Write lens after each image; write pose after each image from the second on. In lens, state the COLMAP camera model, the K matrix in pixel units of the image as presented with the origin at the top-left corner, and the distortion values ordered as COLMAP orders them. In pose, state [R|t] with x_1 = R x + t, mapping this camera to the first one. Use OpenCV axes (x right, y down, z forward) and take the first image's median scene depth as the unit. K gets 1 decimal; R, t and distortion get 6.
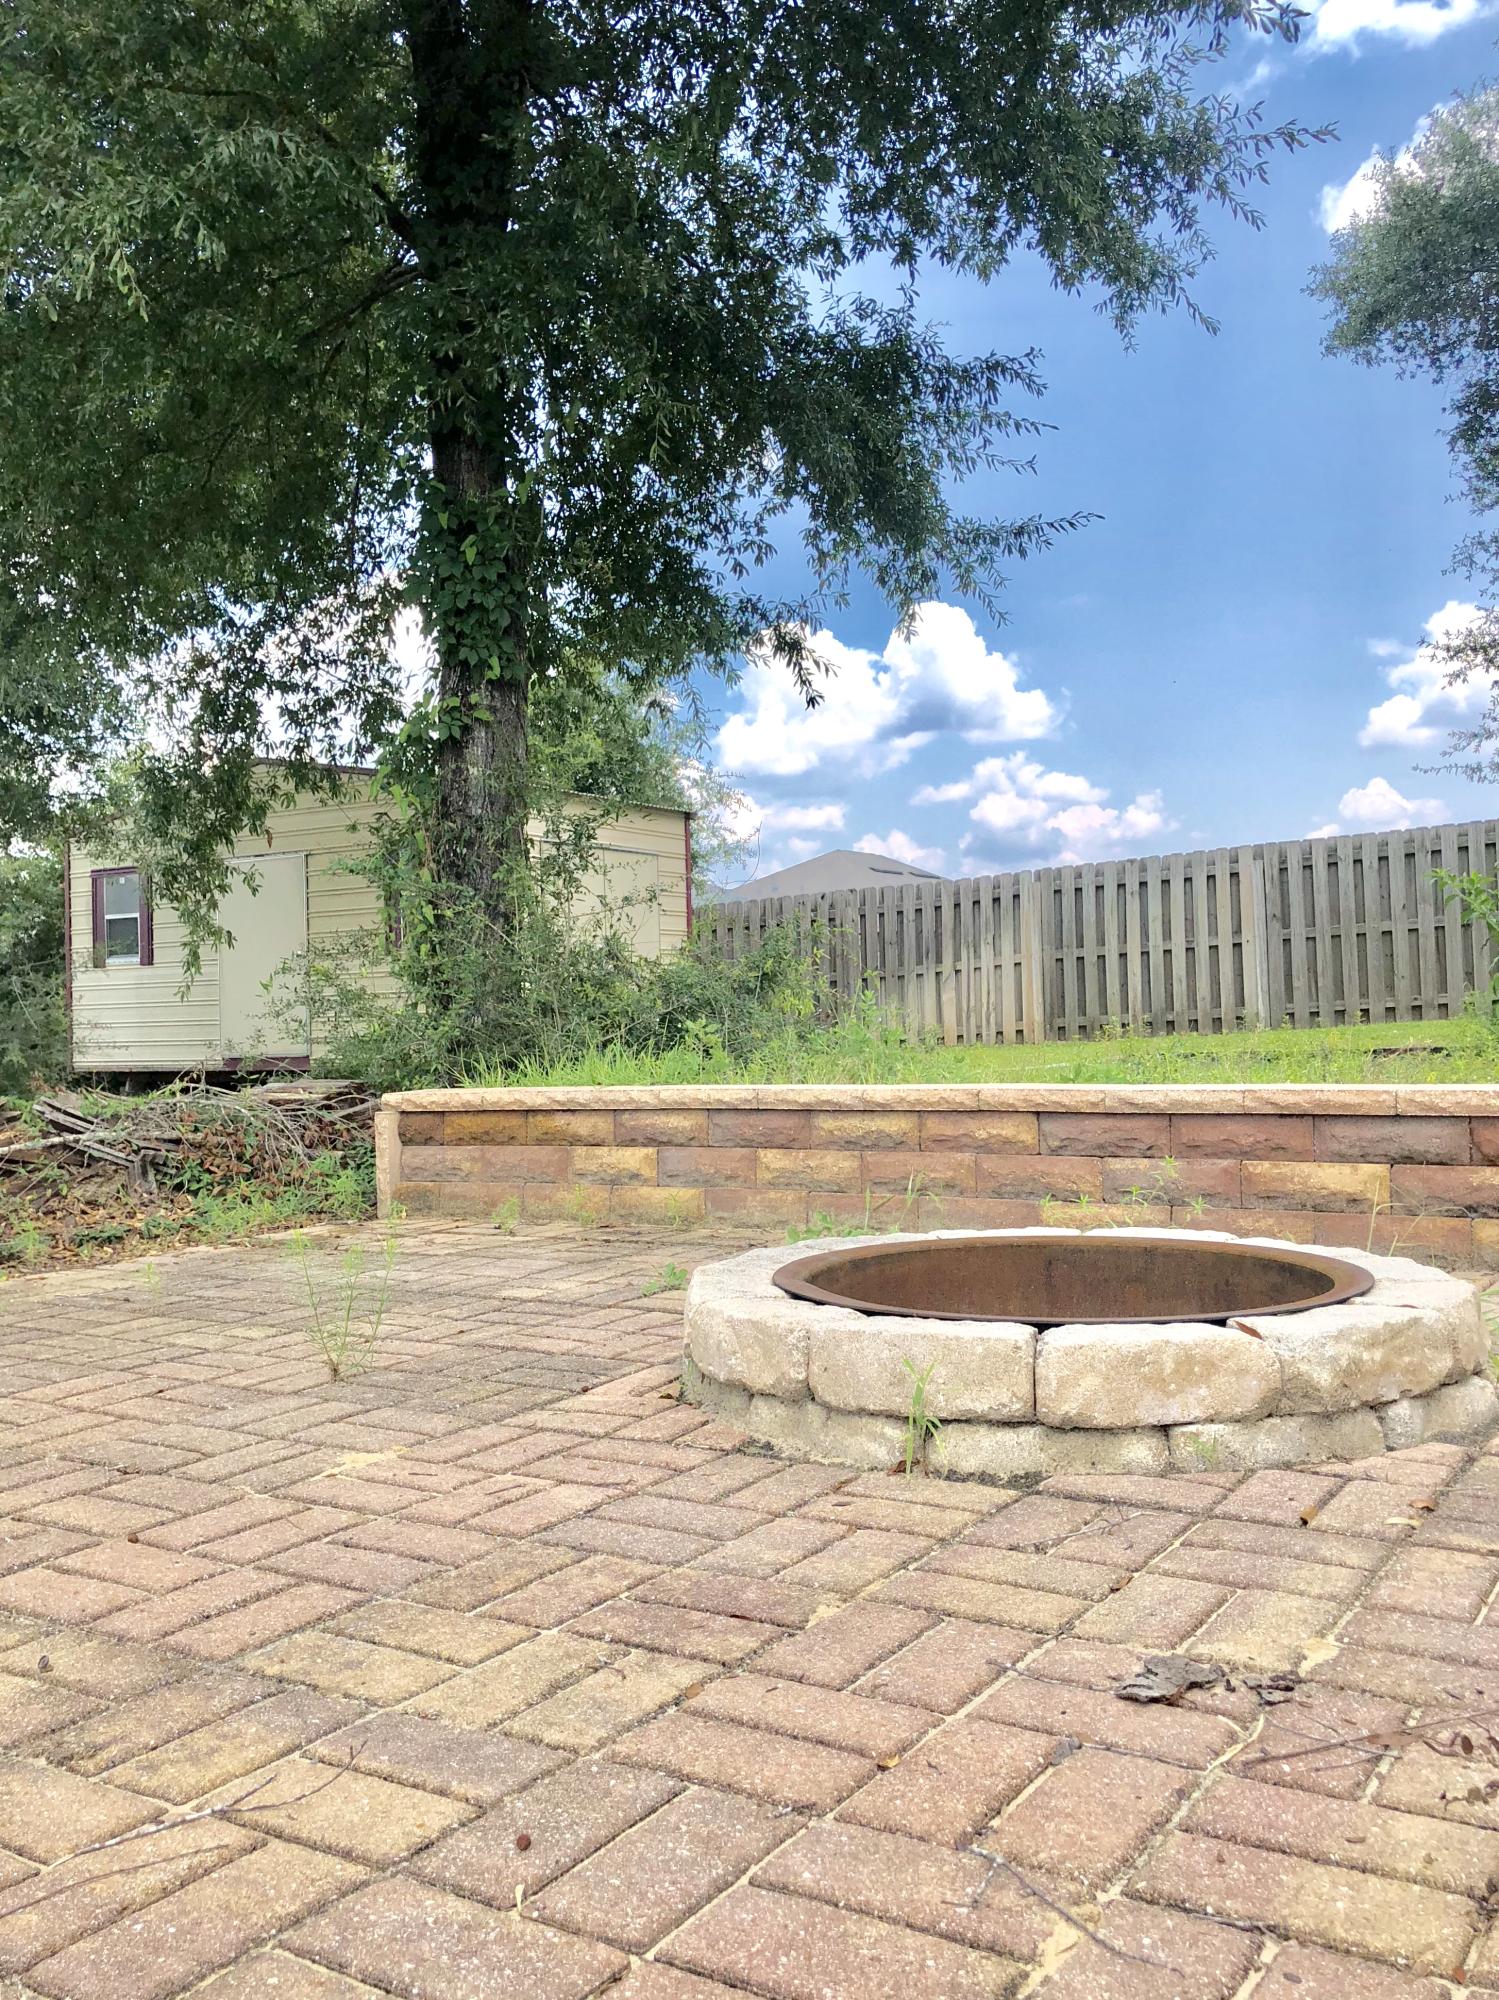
lens RADIAL K [[1663.4, 0, 766.9], [0, 1663.4, 946.0], [0, 0, 1]] dist [0.145980, -0.446254]
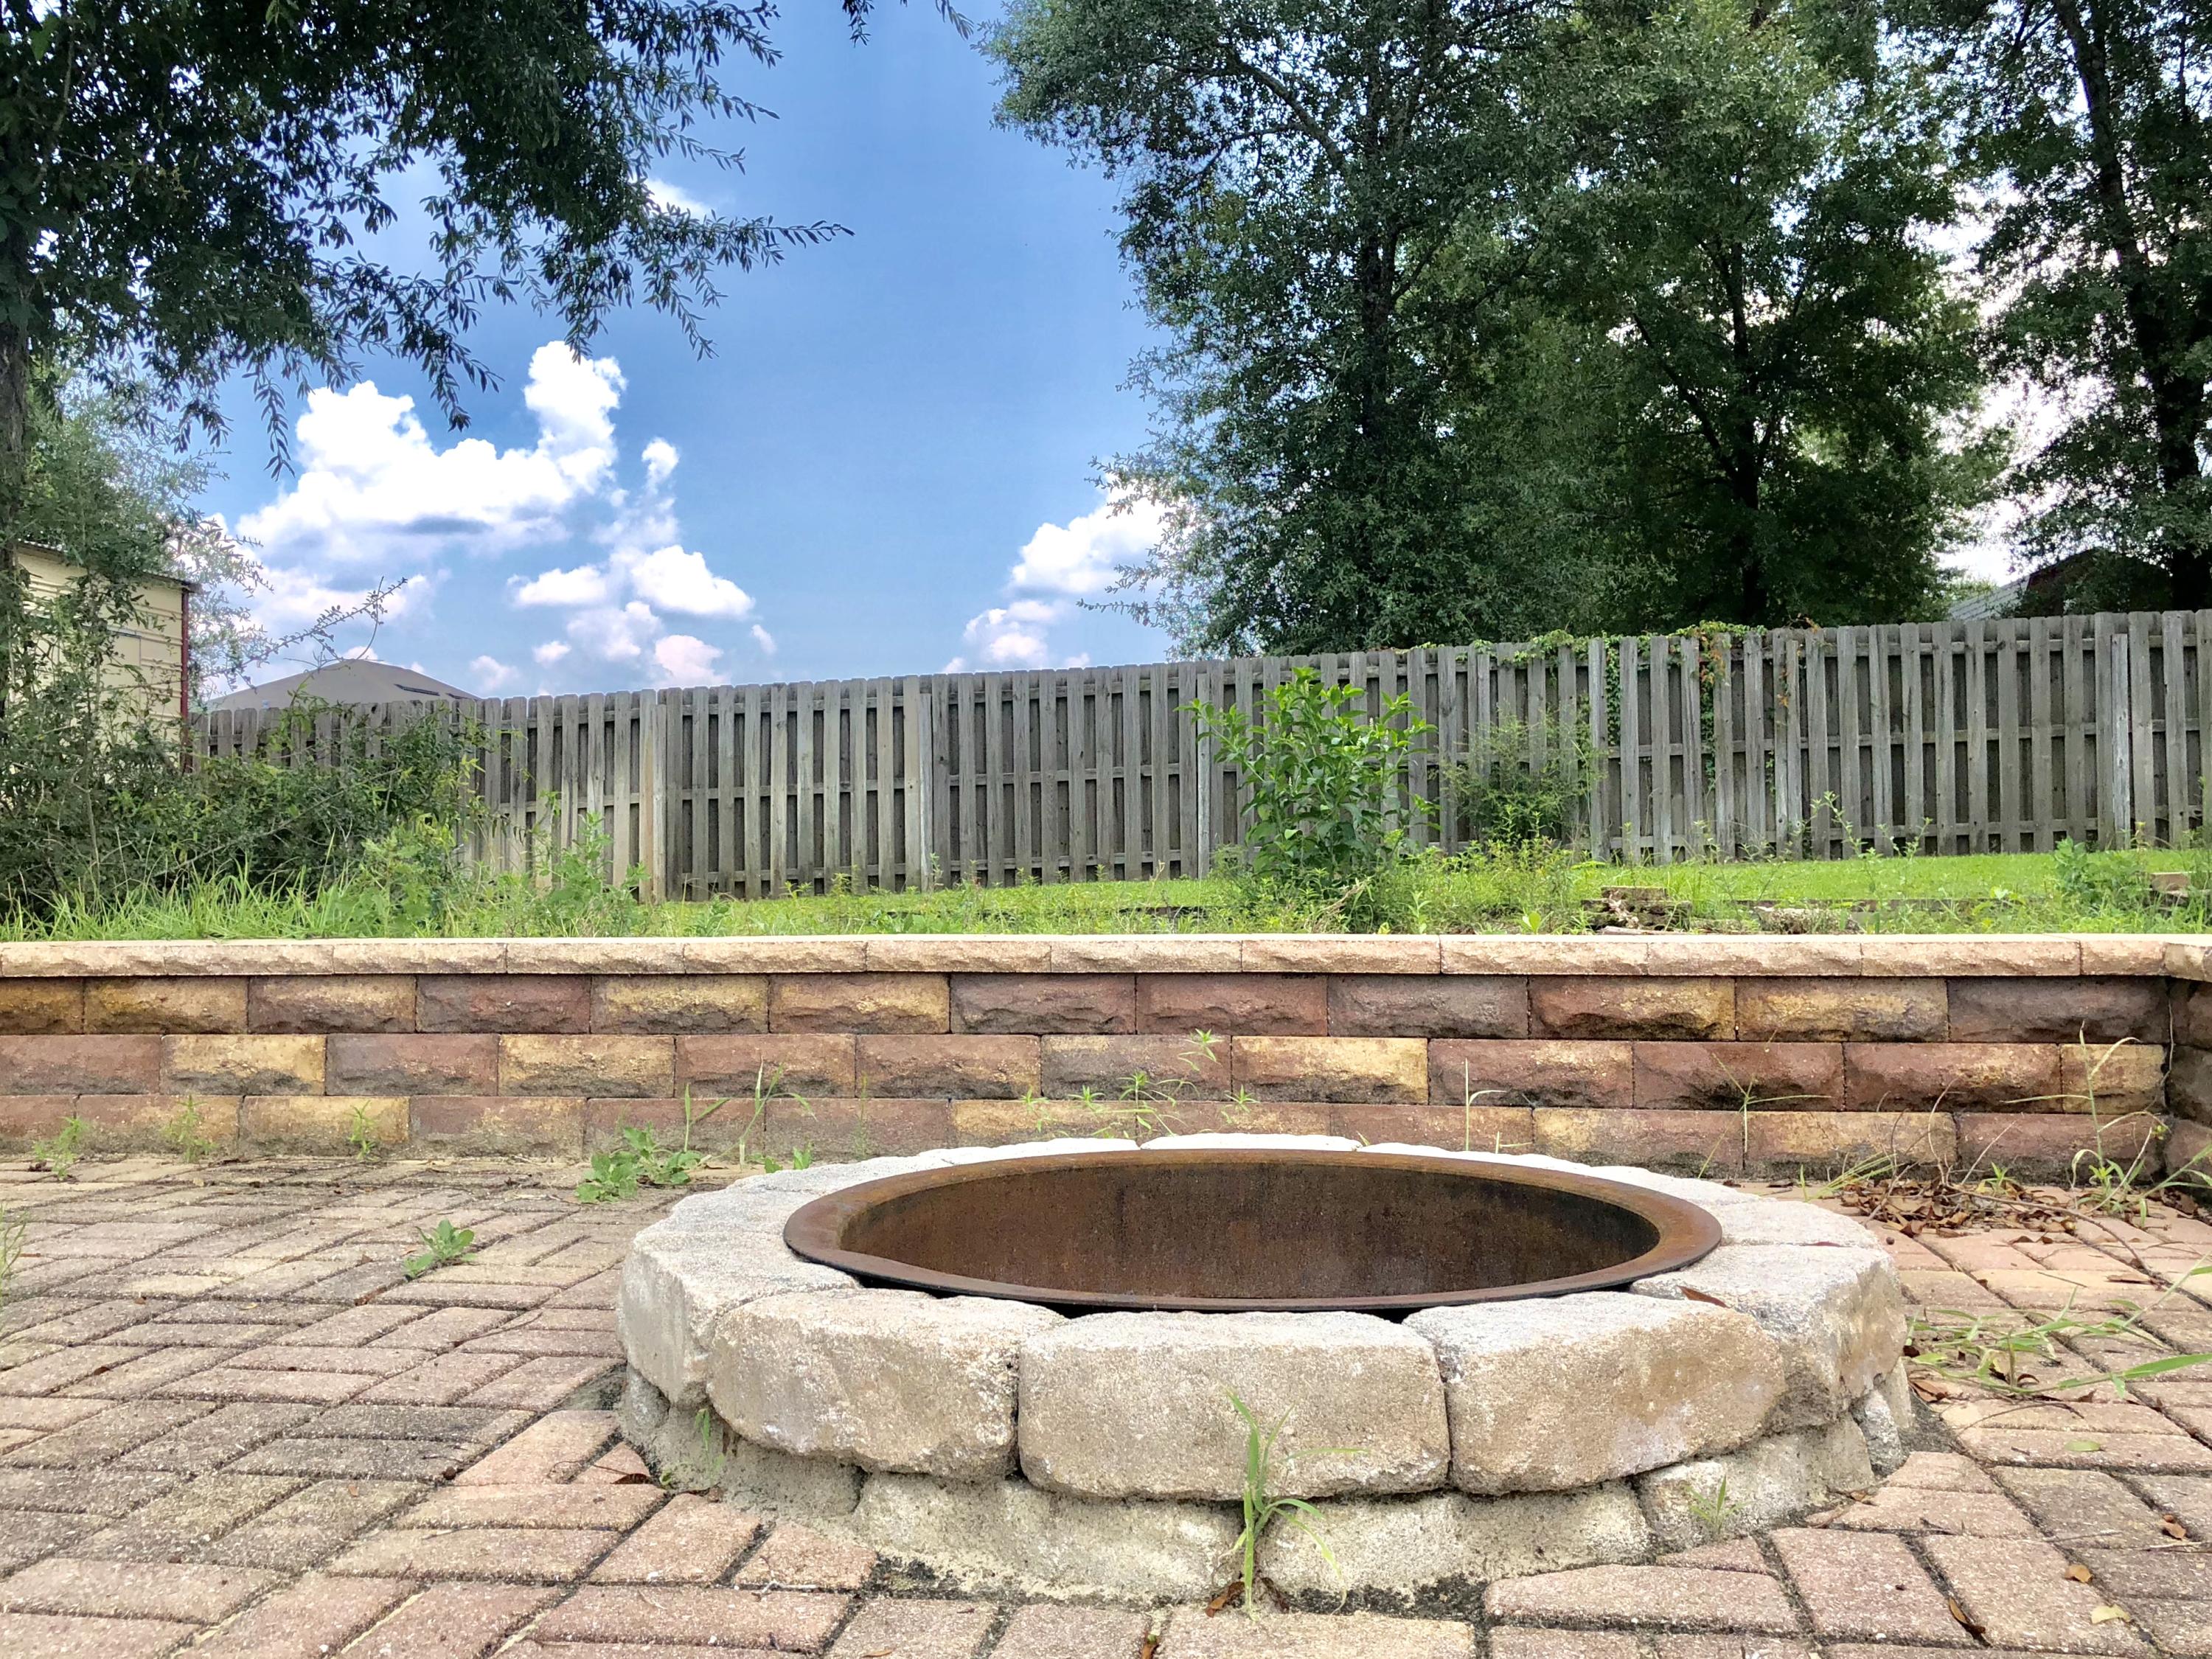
lens RADIAL K [[1973.9, 0, 1104.1], [0, 1973.9, 792.3], [0, 0, 1]] dist [0.074165, -0.144232]
pose [[0.918864, 0.034832, 0.393035, -0.048523], [-0.034278, 0.999377, -0.008431, 0.012333], [-0.393083, -0.005726, 0.919485, 0.093217]]
